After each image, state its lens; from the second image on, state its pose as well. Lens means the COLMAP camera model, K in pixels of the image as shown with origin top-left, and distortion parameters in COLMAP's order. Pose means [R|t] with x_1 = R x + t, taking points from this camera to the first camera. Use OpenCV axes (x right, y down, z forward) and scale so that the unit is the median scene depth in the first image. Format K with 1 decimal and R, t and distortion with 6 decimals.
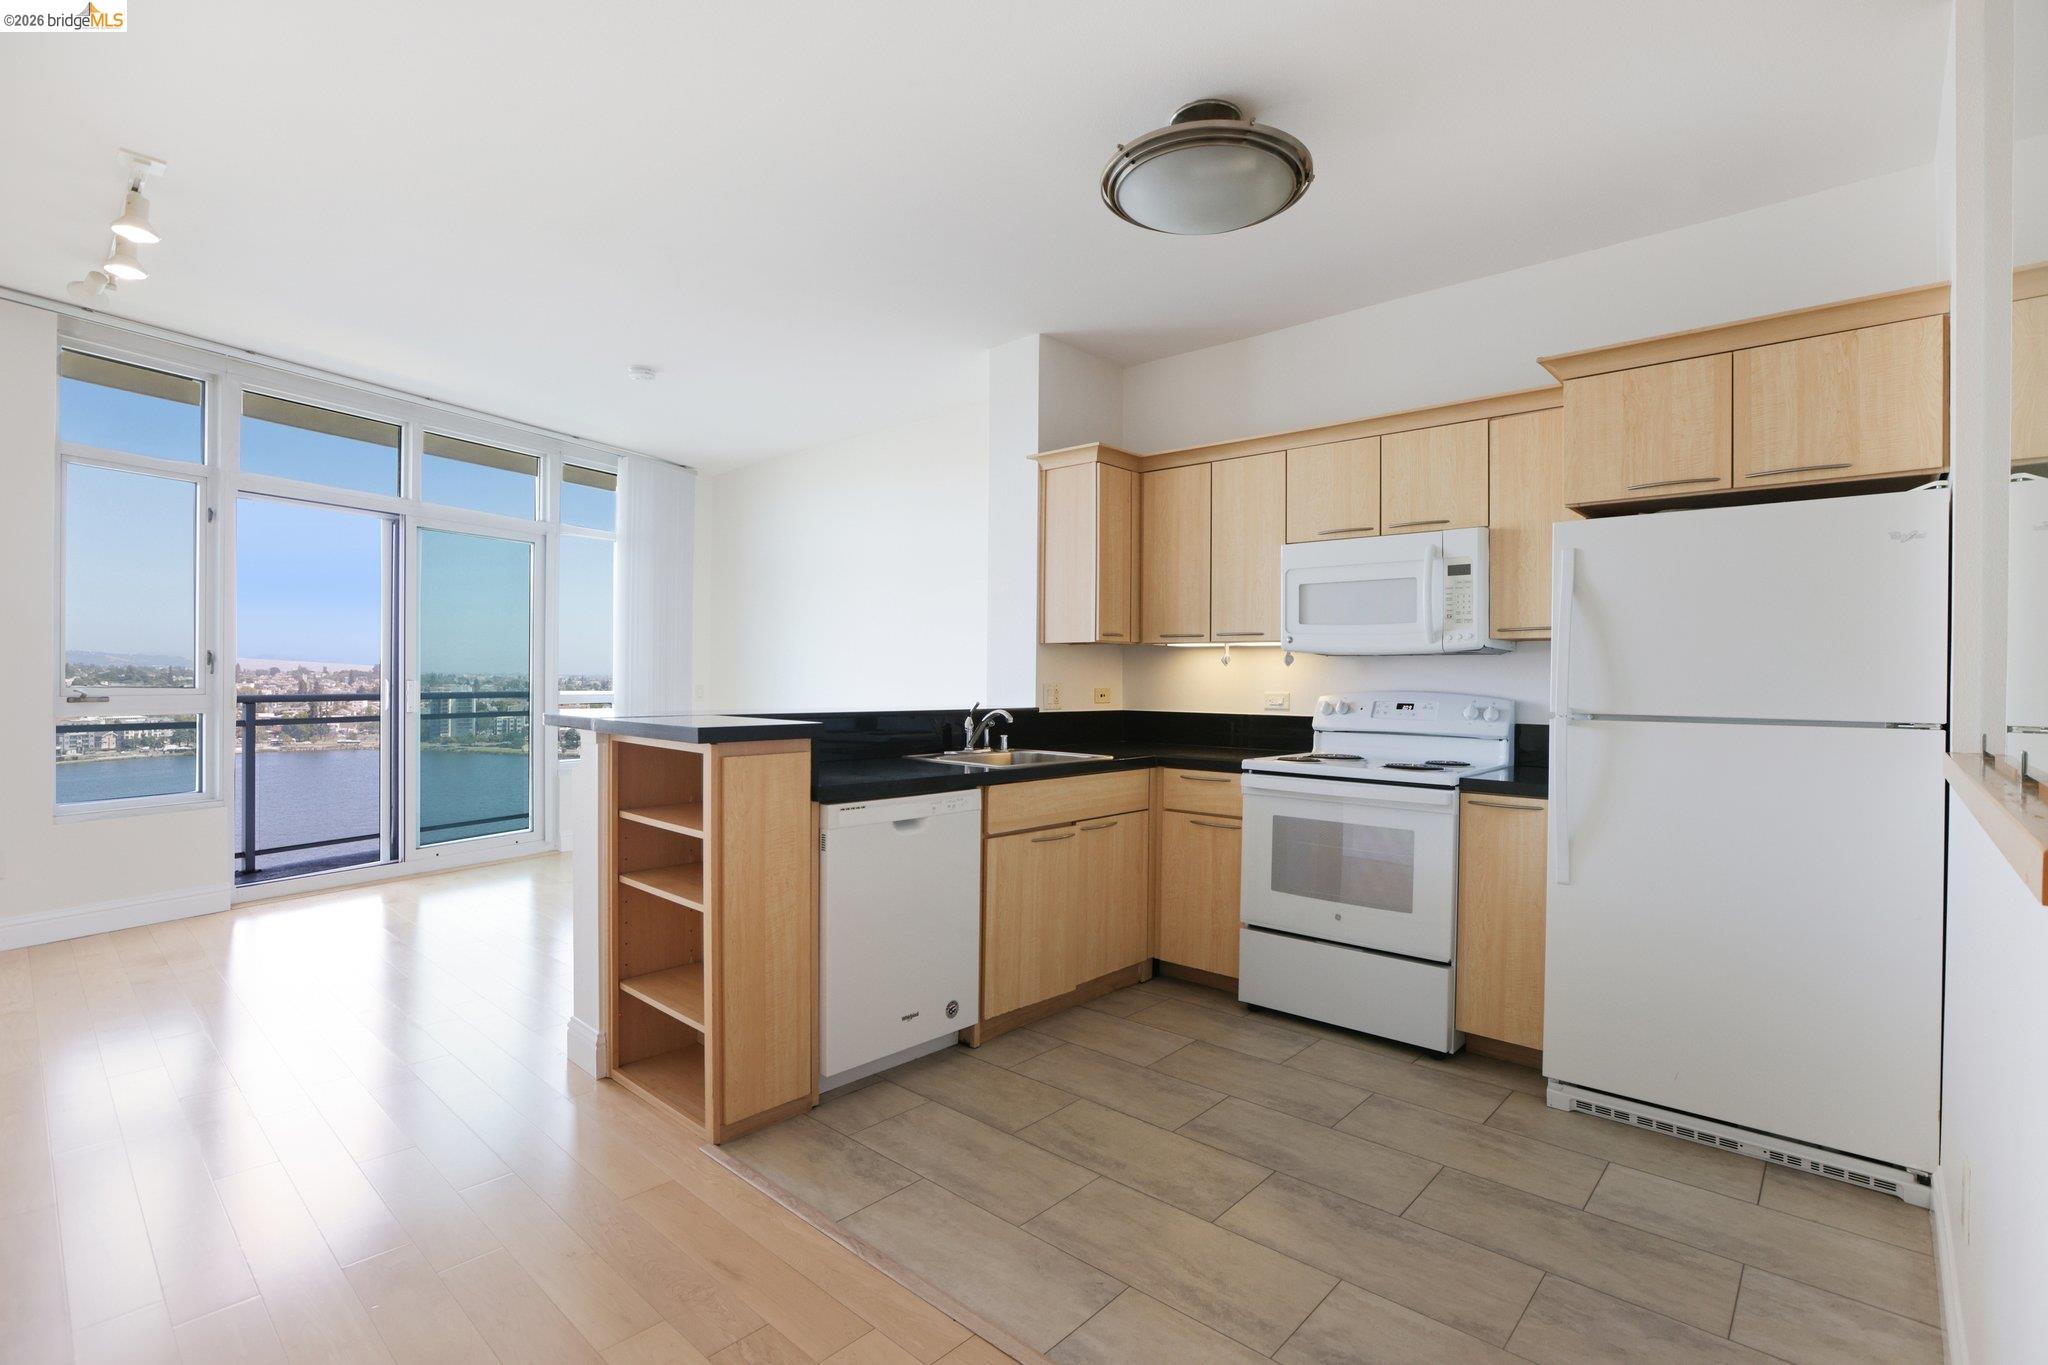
lens RADIAL K [[961.7, 0, 1019.2], [0, 961.7, 674.5], [0, 0, 1]] dist [-0.043033, 0.014597]
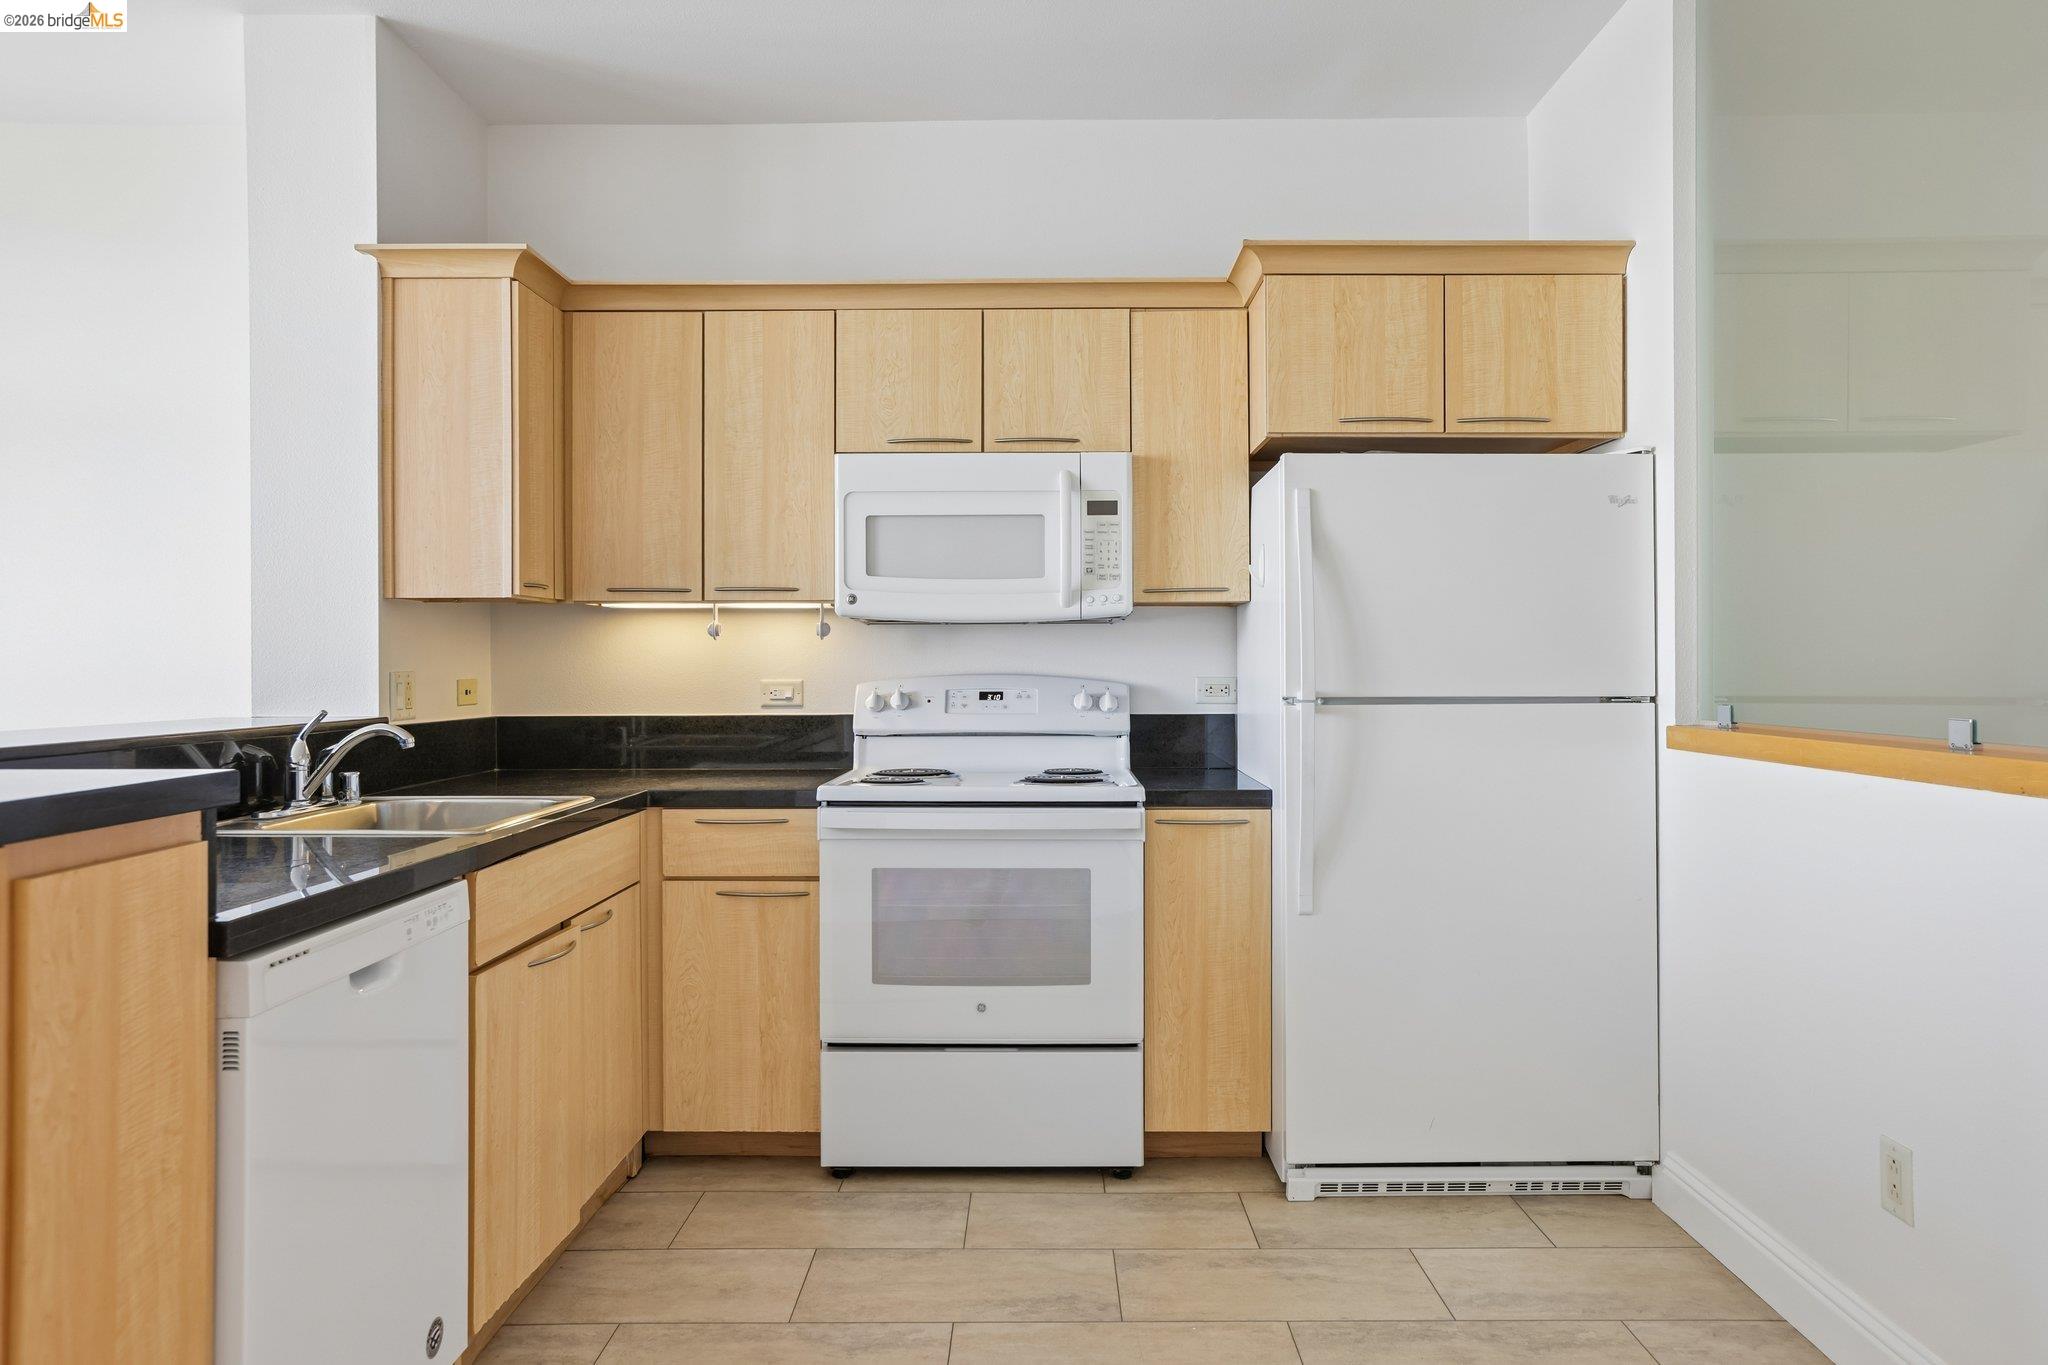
lens RADIAL K [[1344.2, 0, 1032.3], [0, 1344.2, 658.3], [0, 0, 1]] dist [-0.051178, 0.066293]
pose [[0.741676, -0.009349, 0.670693, -0.261470], [0.008007, 0.999955, 0.005085, 0.000649], [-0.670710, 0.001599, 0.741718, 0.252341]]
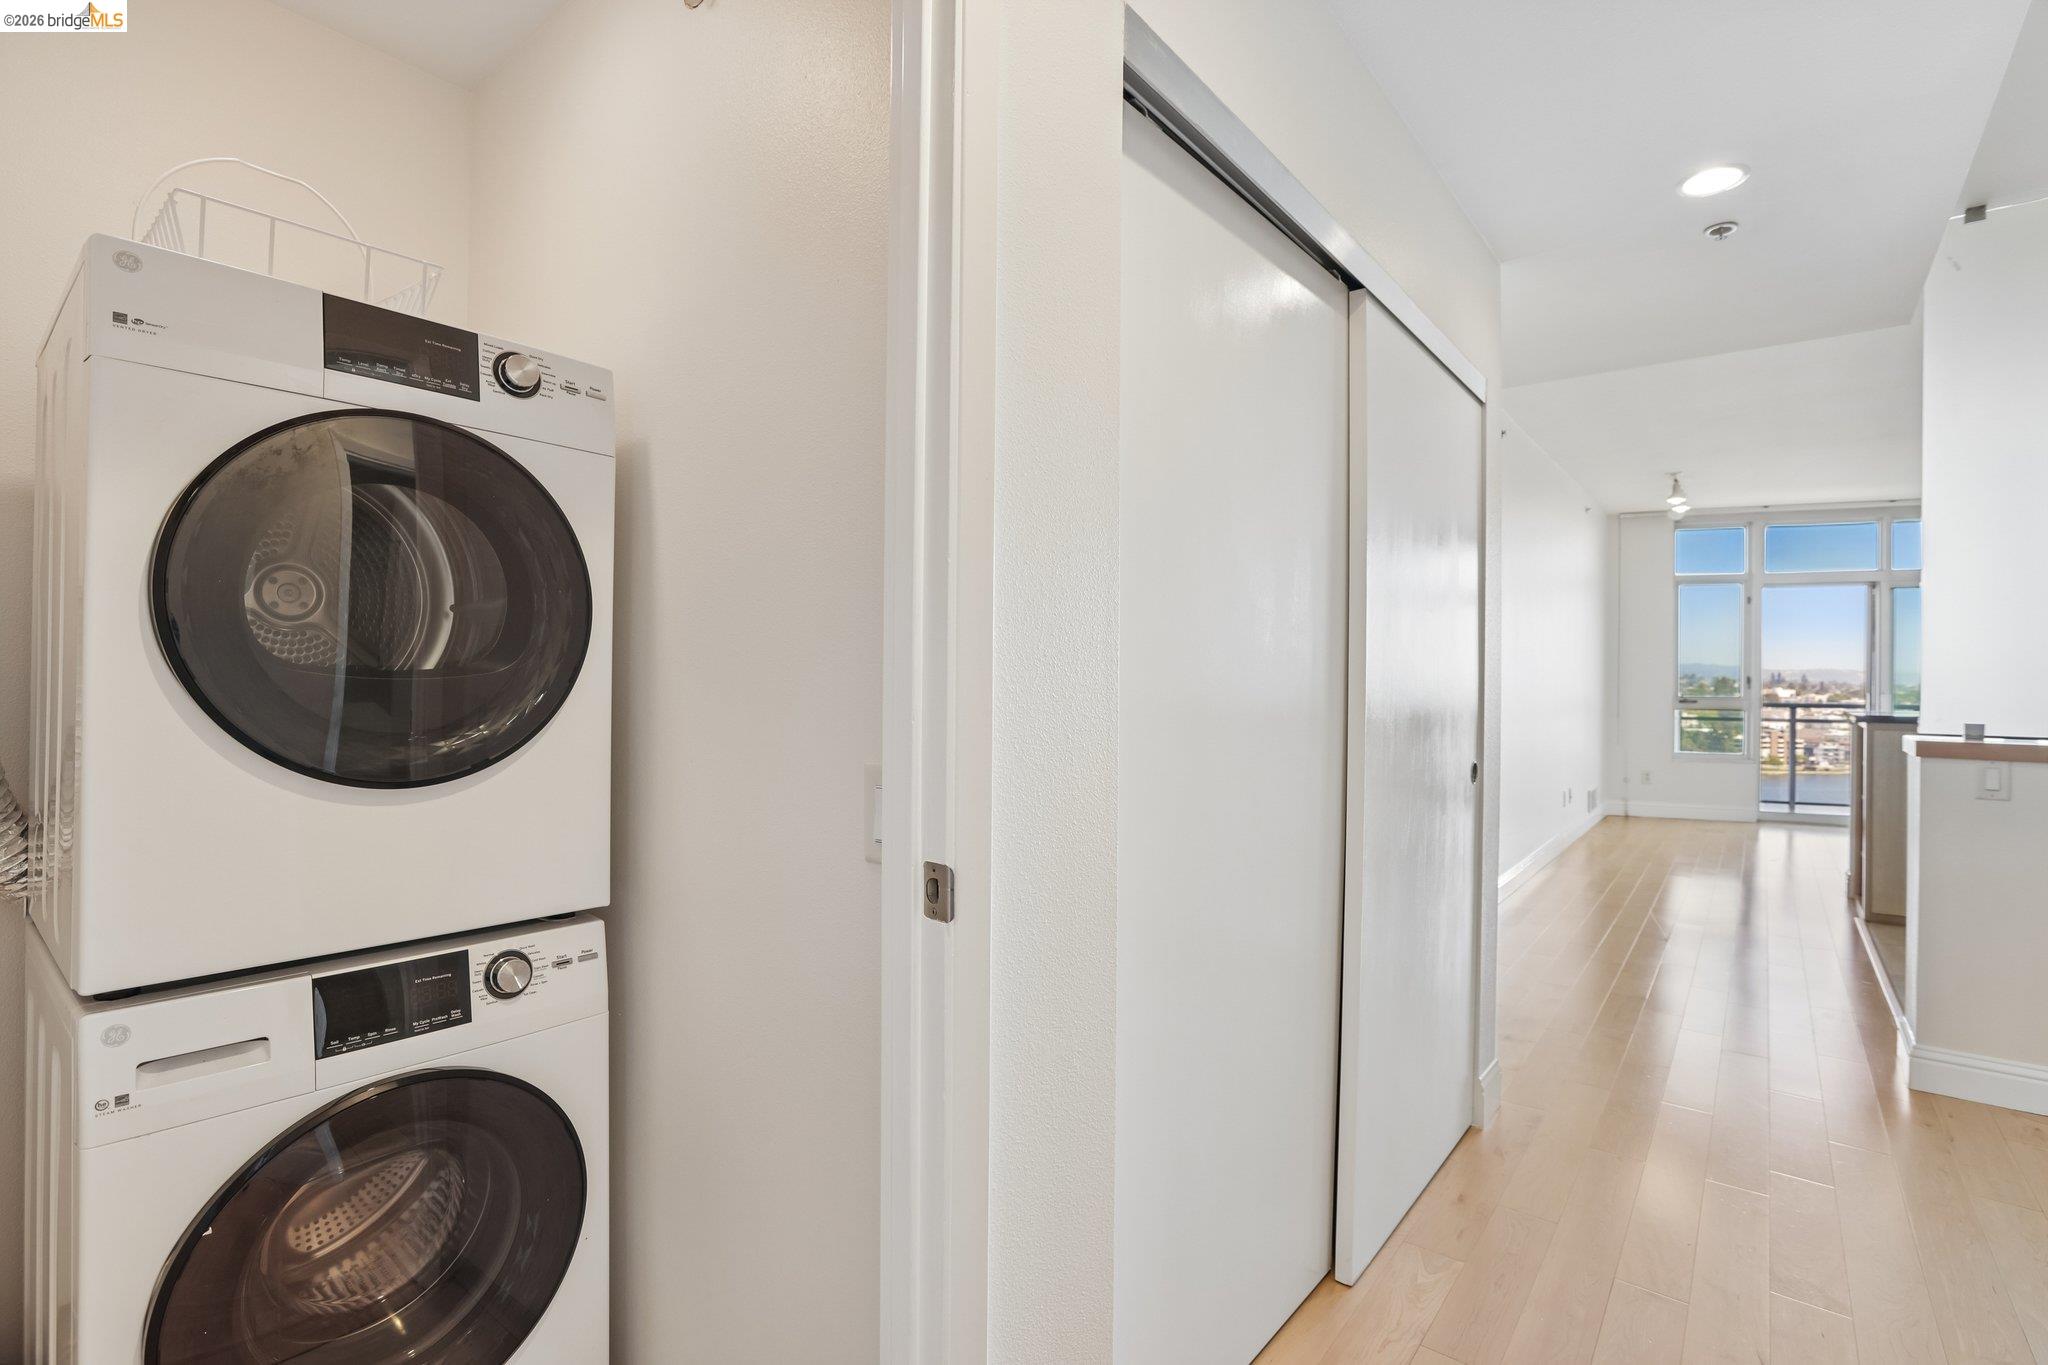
lens RADIAL K [[961.7, 0, 1019.2], [0, 961.7, 674.5], [0, 0, 1]] dist [-0.043033, 0.014597]
pose [[0.068169, -0.011012, -0.997613, 1.124314], [-0.007821, 0.999902, -0.011572, 0.004498], [0.997643, 0.008592, 0.068076, -0.687113]]
